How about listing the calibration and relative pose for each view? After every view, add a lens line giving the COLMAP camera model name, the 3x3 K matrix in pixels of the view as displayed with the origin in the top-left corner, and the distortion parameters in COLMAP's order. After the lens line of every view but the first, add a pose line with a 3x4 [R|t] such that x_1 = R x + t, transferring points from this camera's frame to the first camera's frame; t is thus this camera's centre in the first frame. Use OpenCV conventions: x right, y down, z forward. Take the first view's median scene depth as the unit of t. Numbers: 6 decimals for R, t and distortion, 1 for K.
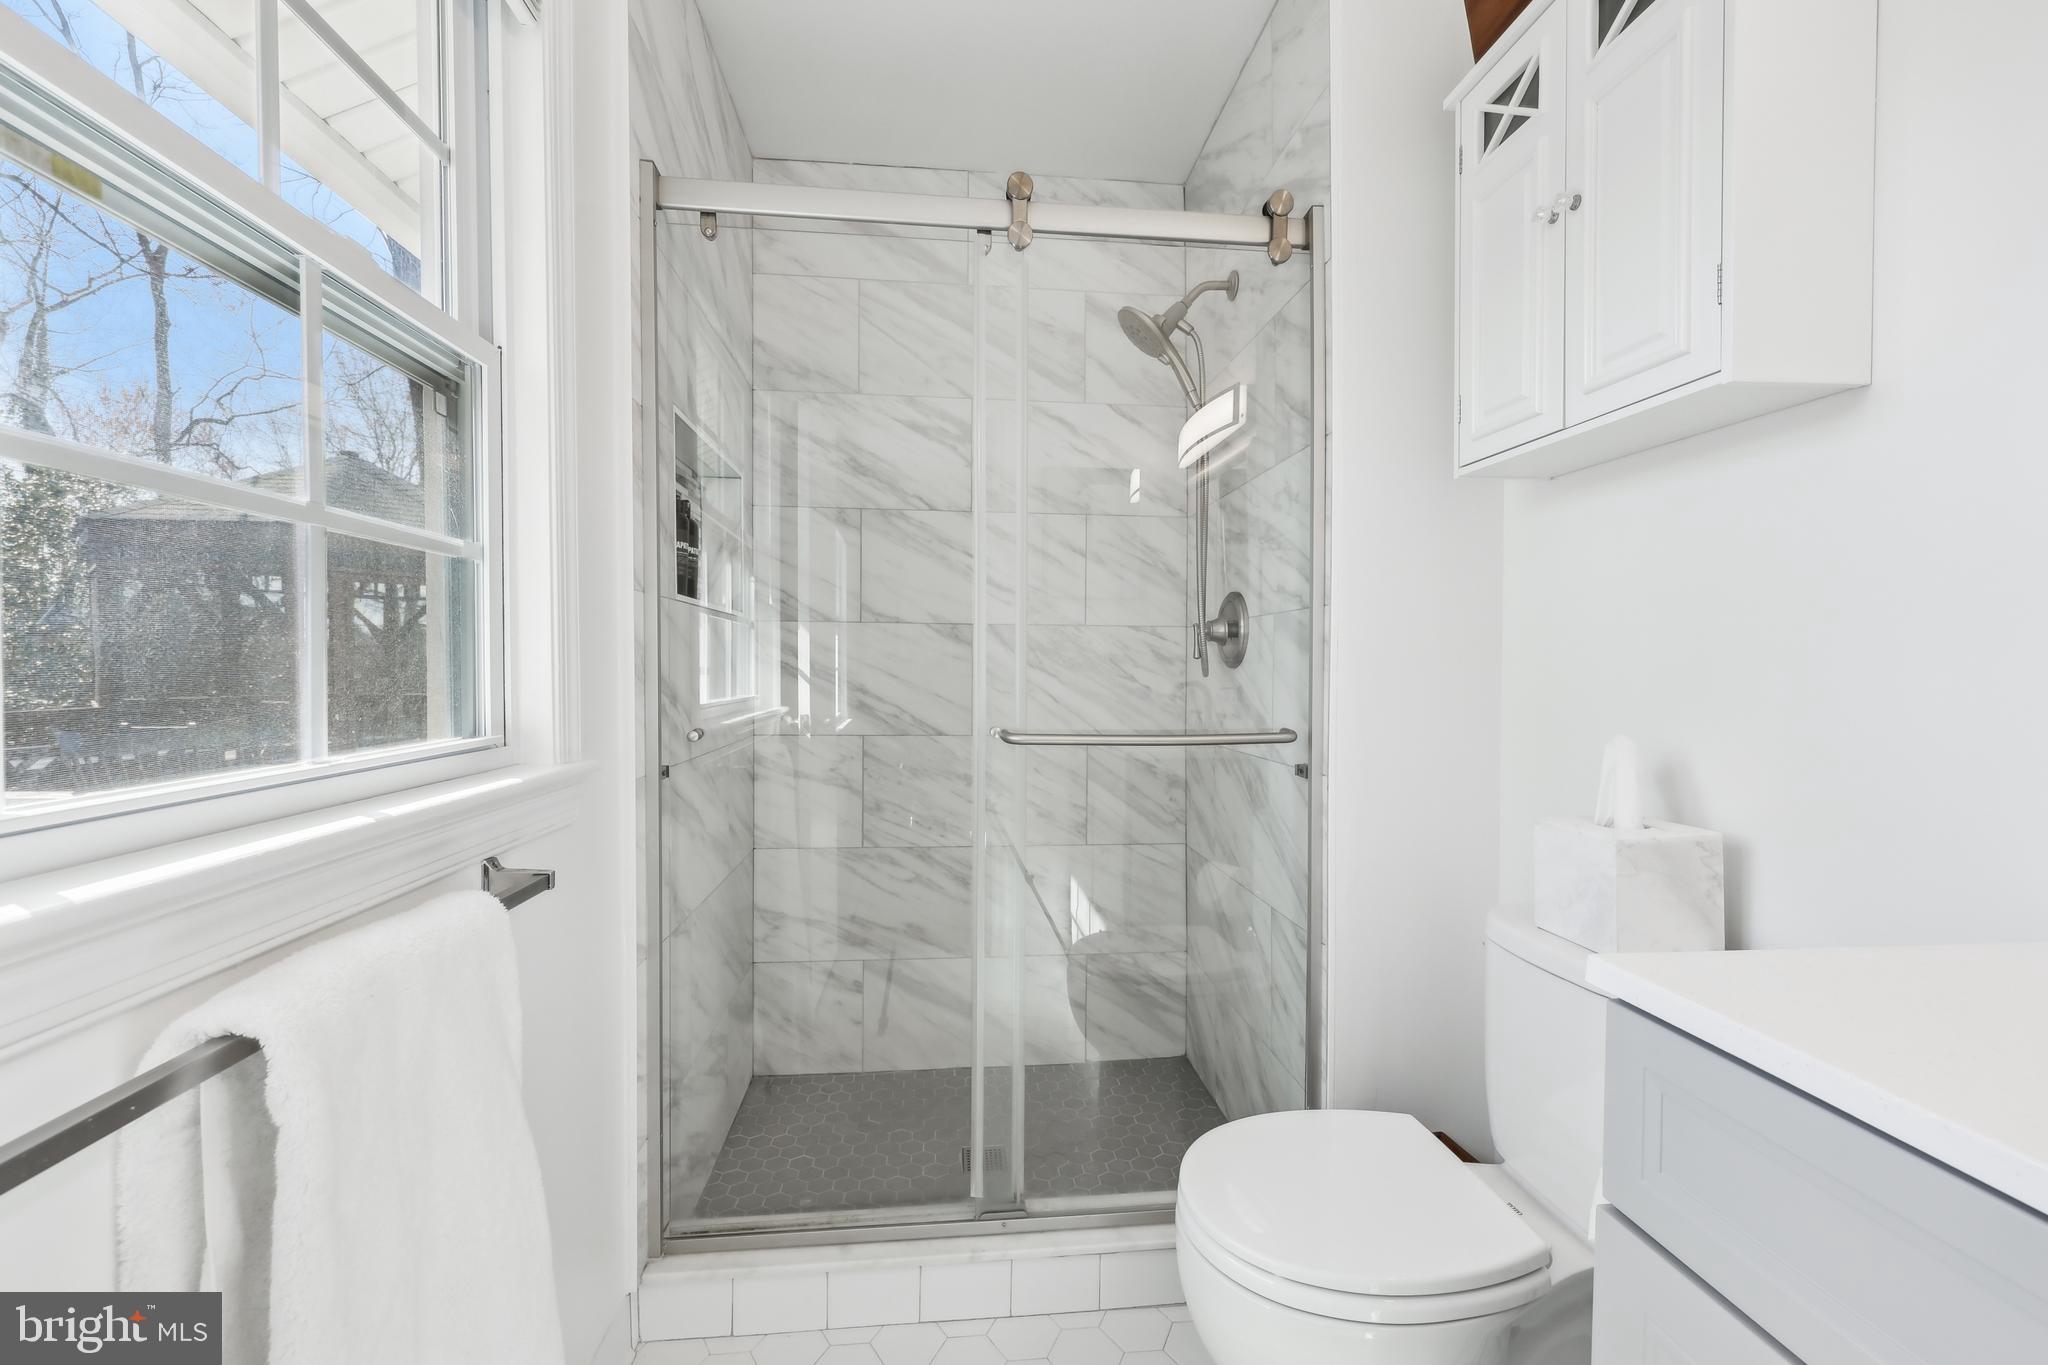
lens RADIAL K [[839.6, 0, 1036.7], [0, 839.6, 681.9], [0, 0, 1]] dist [-0.002057, -0.000184]
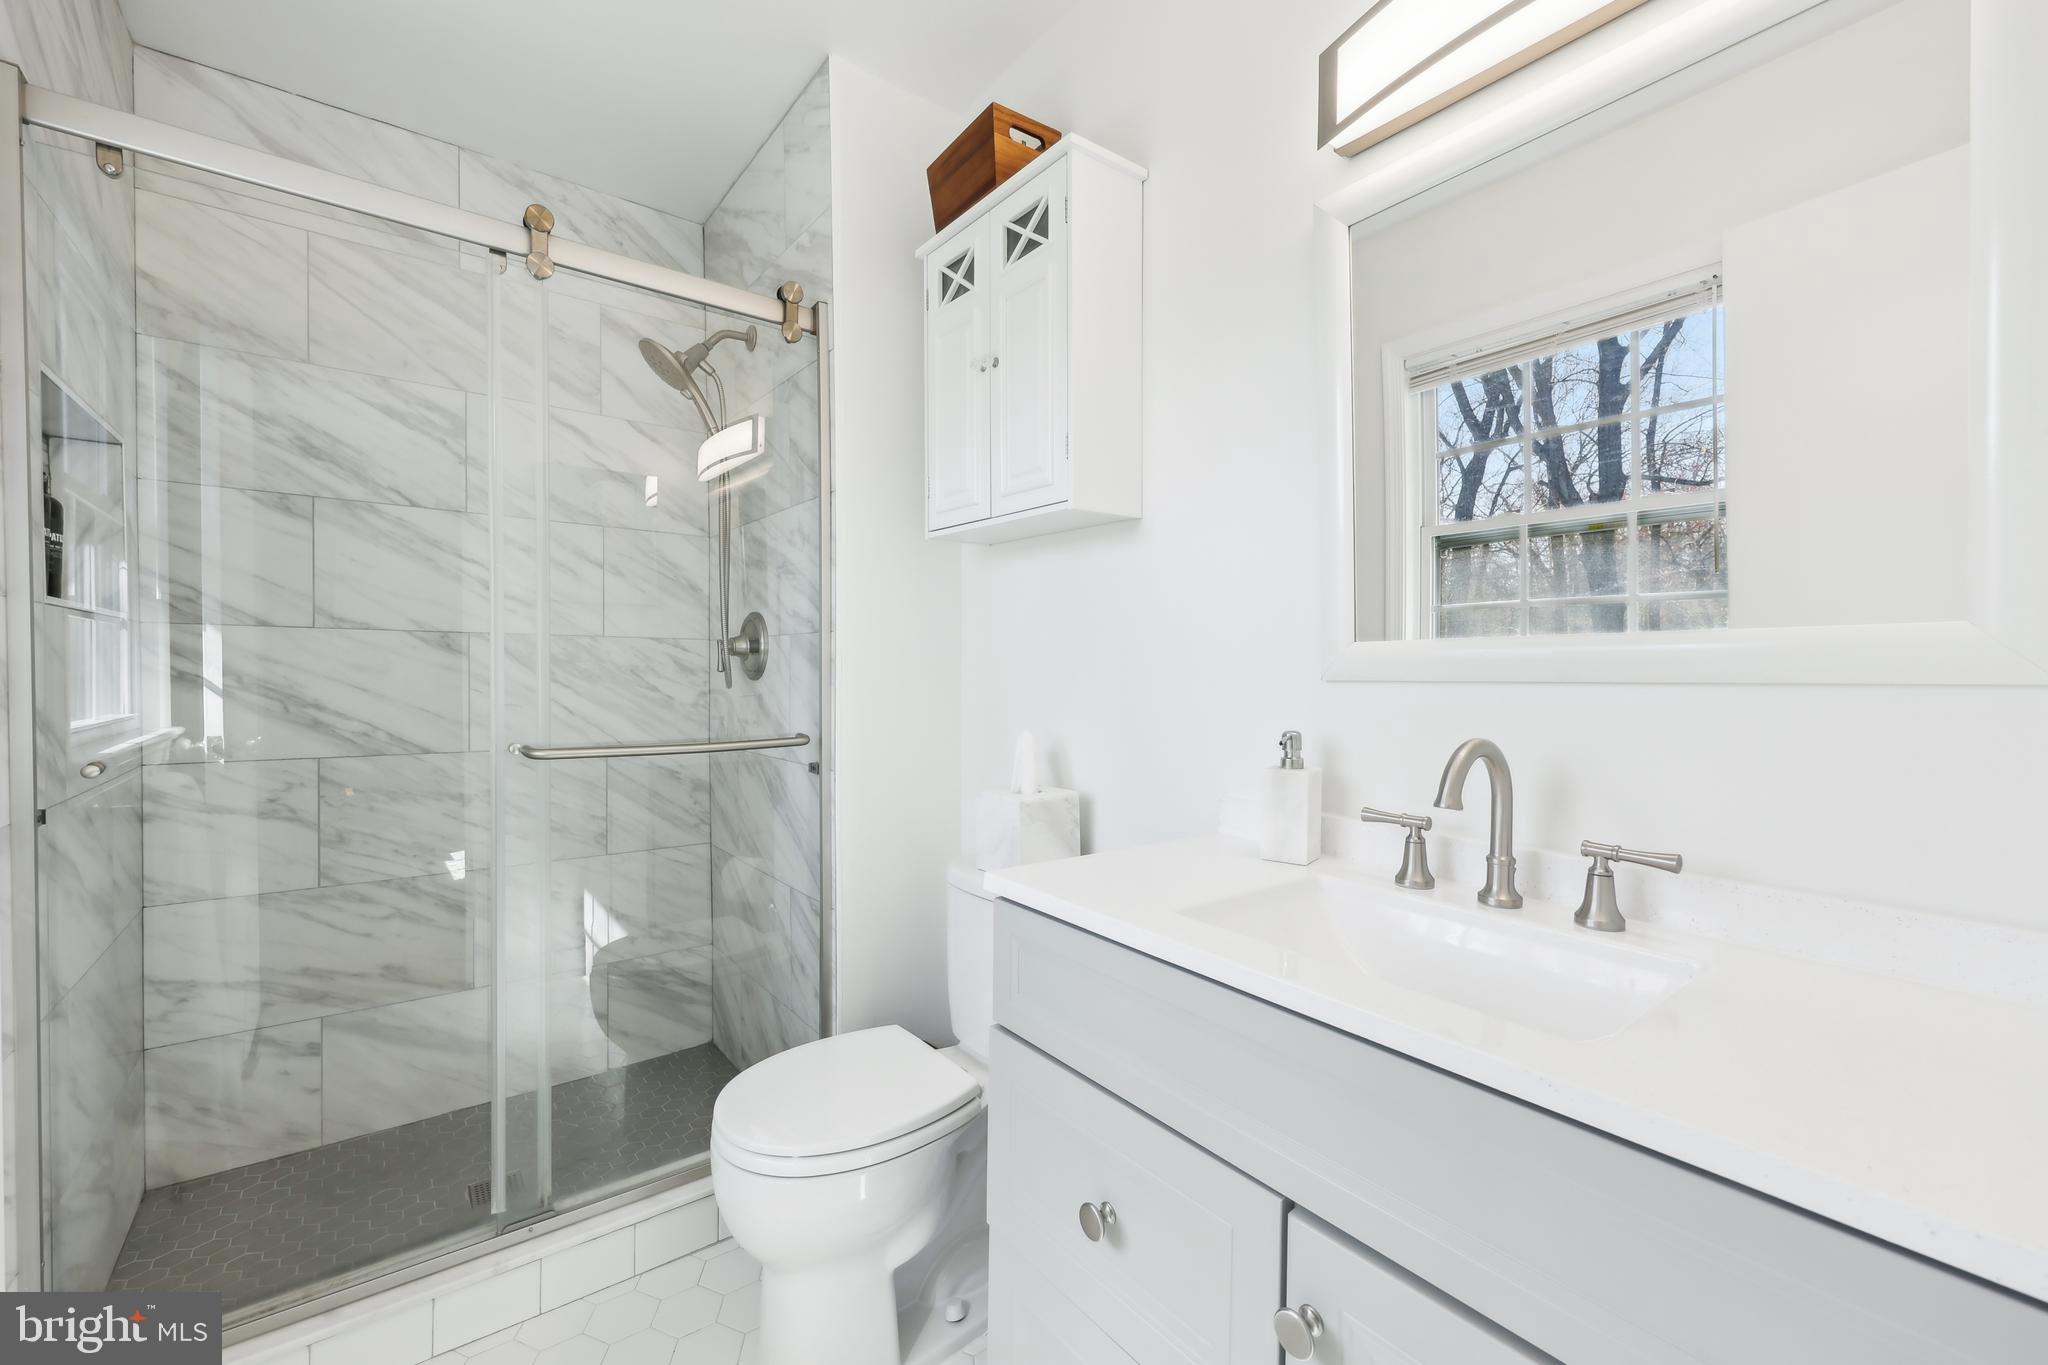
lens RADIAL K [[839.1, 0, 1024.1], [0, 839.1, 684.2], [0, 0, 1]] dist [0.001015, -0.000244]
pose [[0.856426, -0.009410, 0.516184, -0.034943], [0.007433, 0.999955, 0.005896, -0.014655], [-0.516216, -0.001213, 0.856457, -0.141376]]
